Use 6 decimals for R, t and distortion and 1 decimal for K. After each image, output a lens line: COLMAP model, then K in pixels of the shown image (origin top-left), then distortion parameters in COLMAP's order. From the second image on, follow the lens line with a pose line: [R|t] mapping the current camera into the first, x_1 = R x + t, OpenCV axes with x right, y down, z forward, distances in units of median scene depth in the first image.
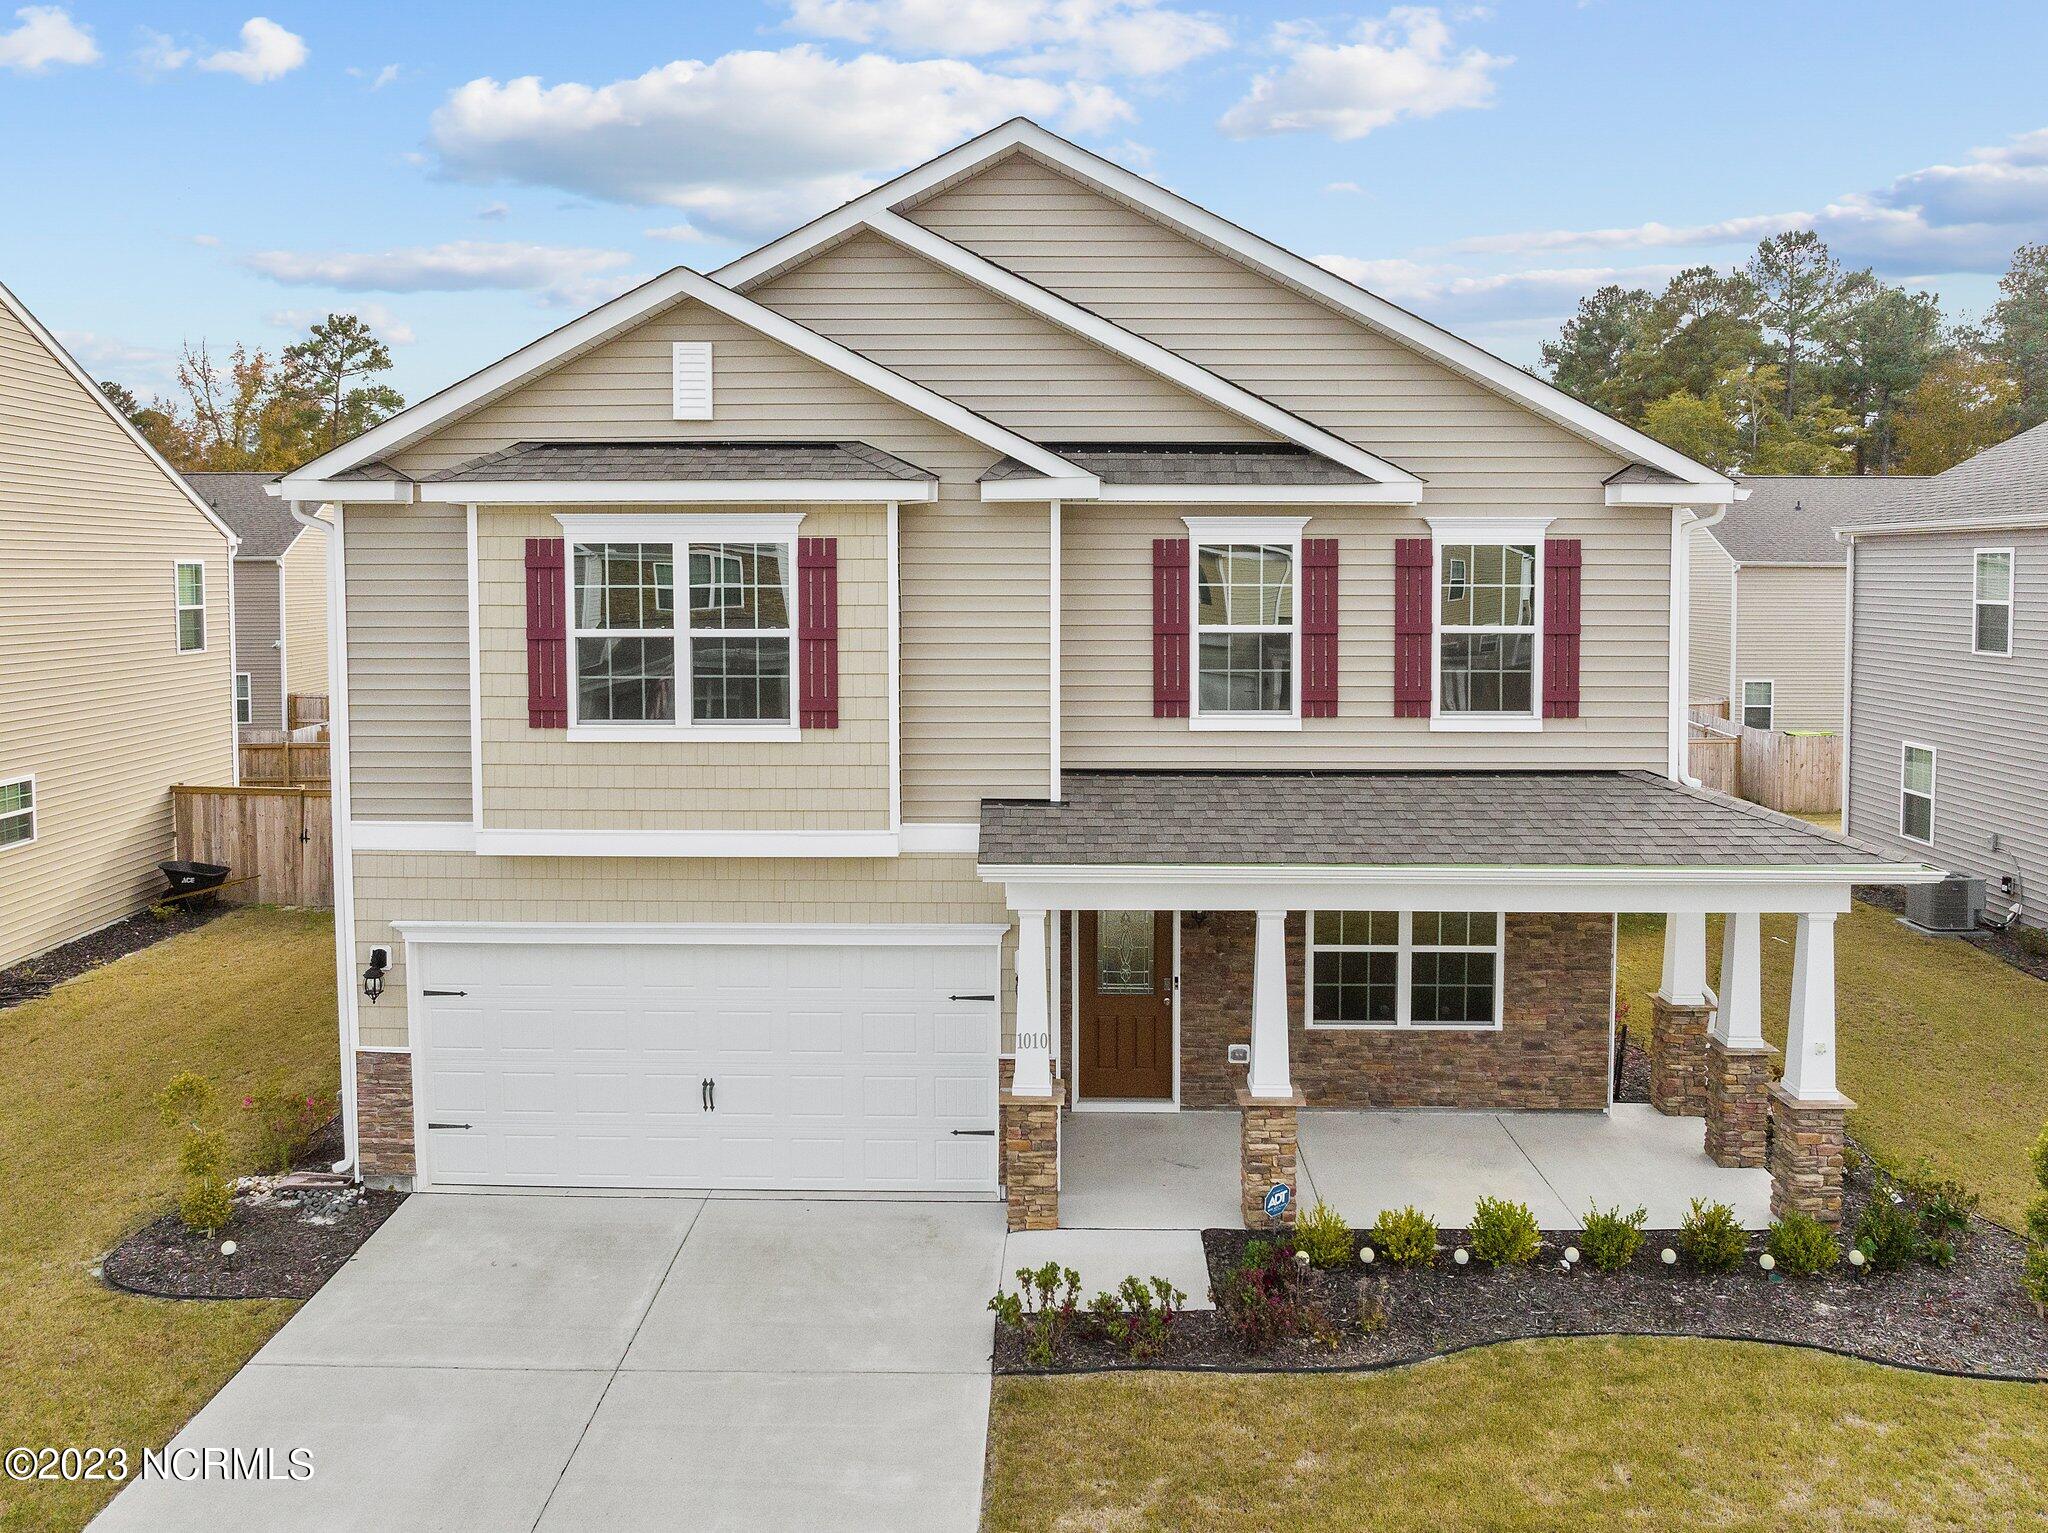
lens RADIAL K [[1700.7, 0, 1020.0], [0, 1700.7, 765.3], [0, 0, 1]] dist [-0.040852, 0.003474]
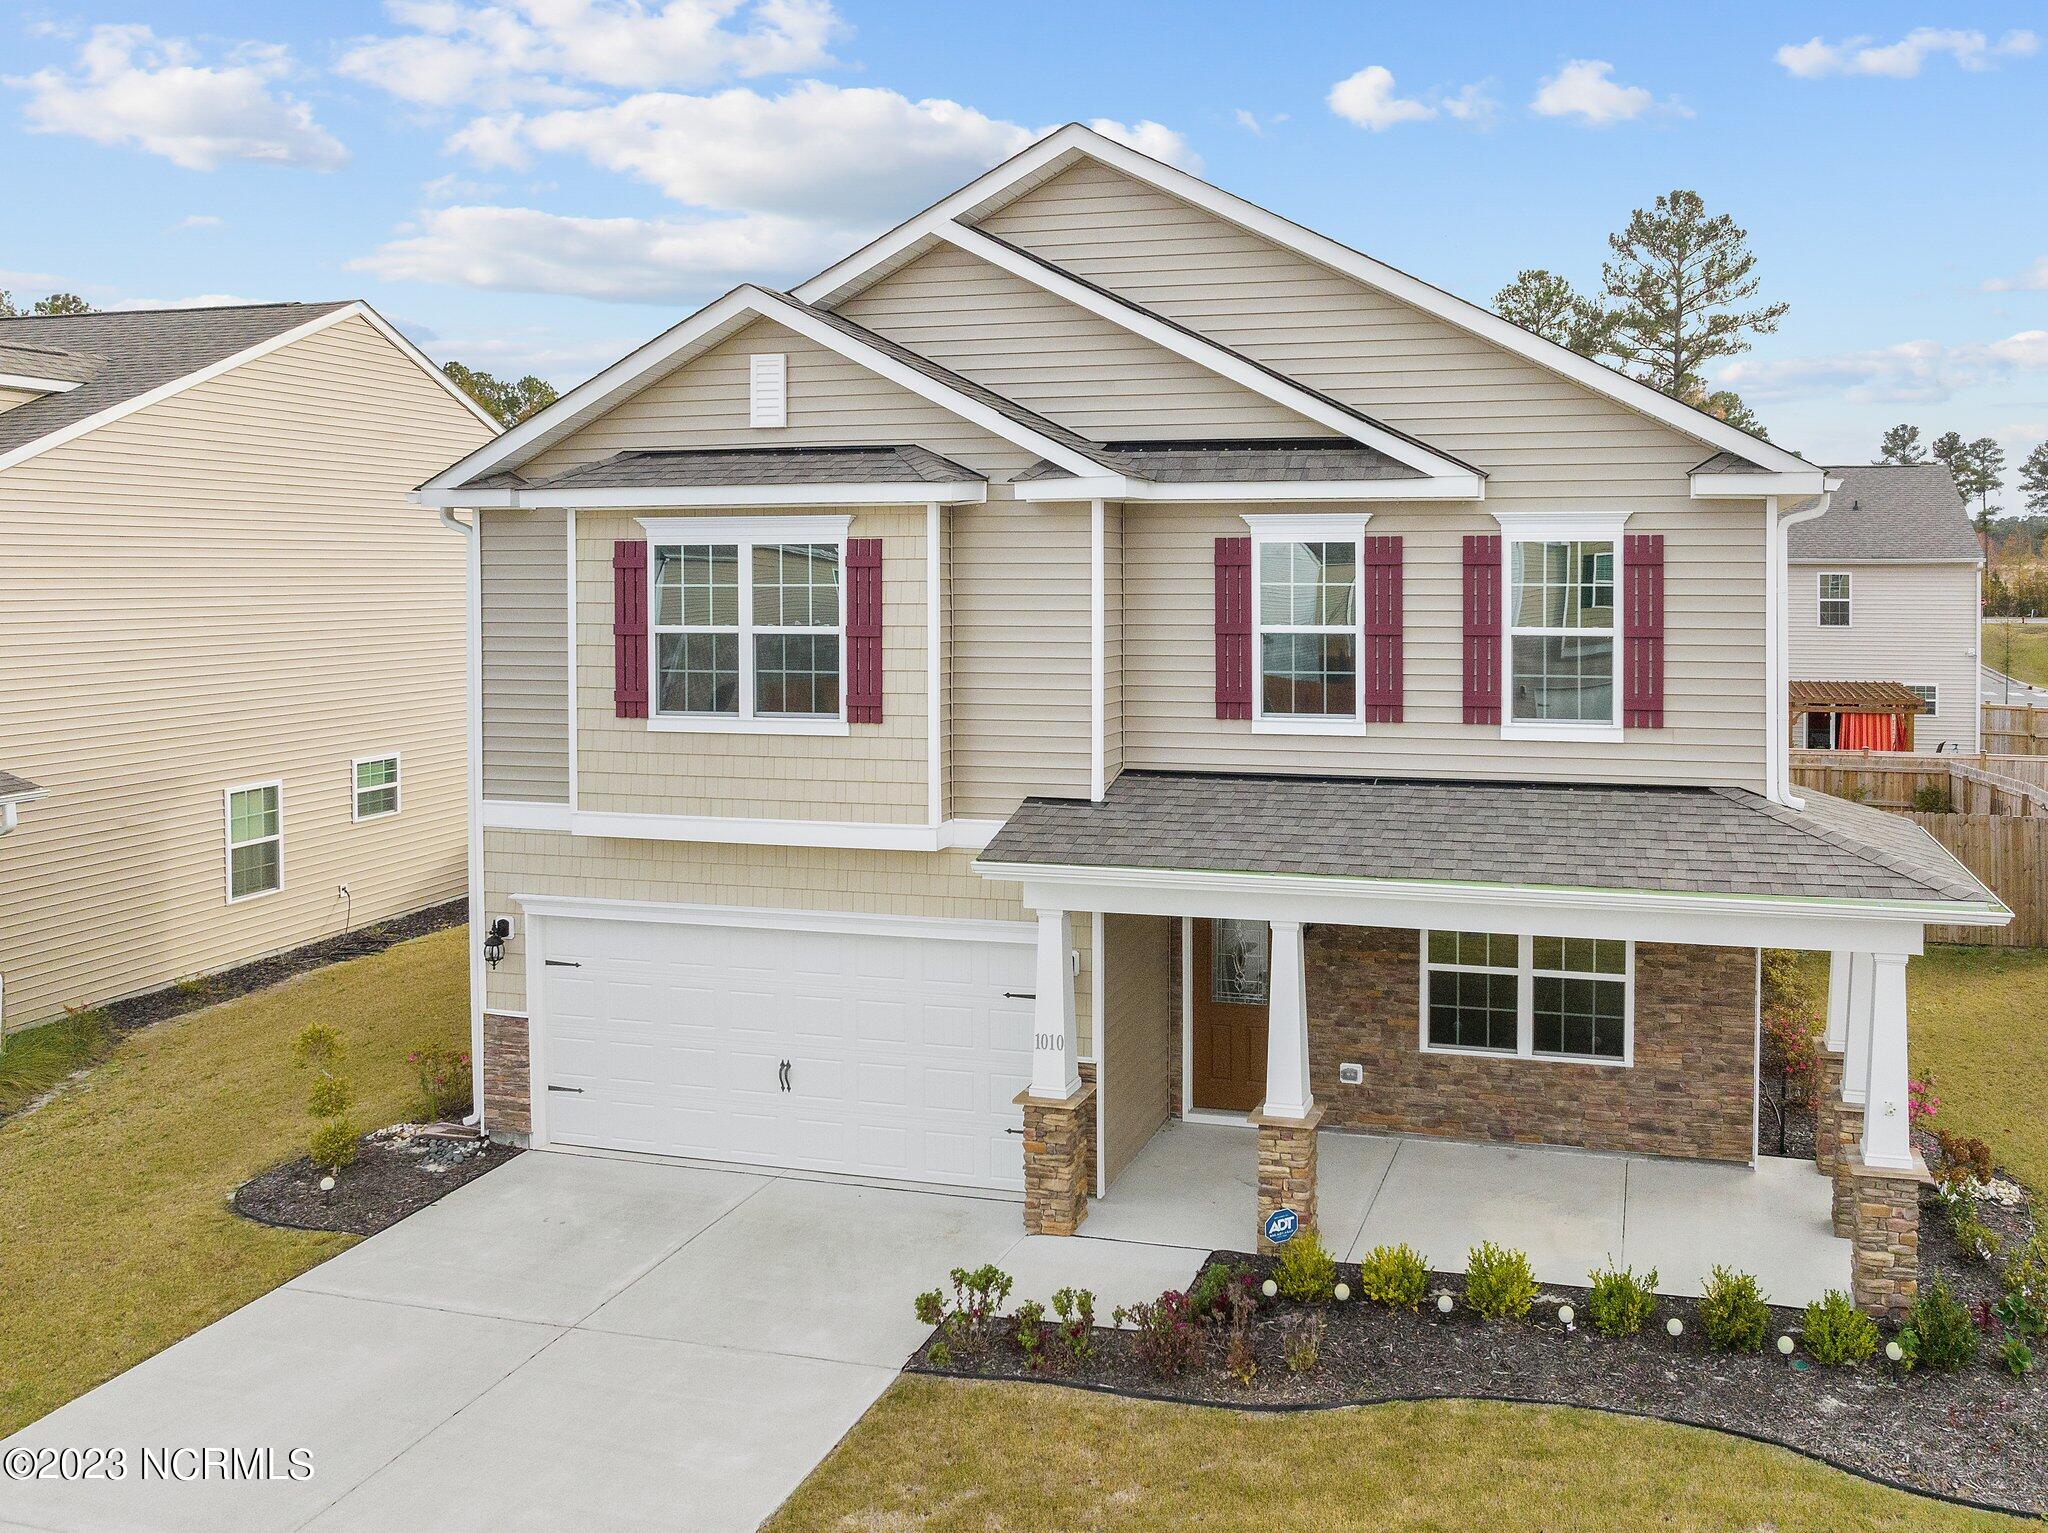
lens RADIAL K [[1733.7, 0, 1178.7], [0, 1733.7, 695.3], [0, 0, 1]] dist [-0.025434, -0.014406]
pose [[0.970658, 0.015779, -0.239948, 0.309027], [-0.025786, 0.998921, -0.038622, -0.002949], [0.239080, 0.043676, 0.970017, 0.026627]]
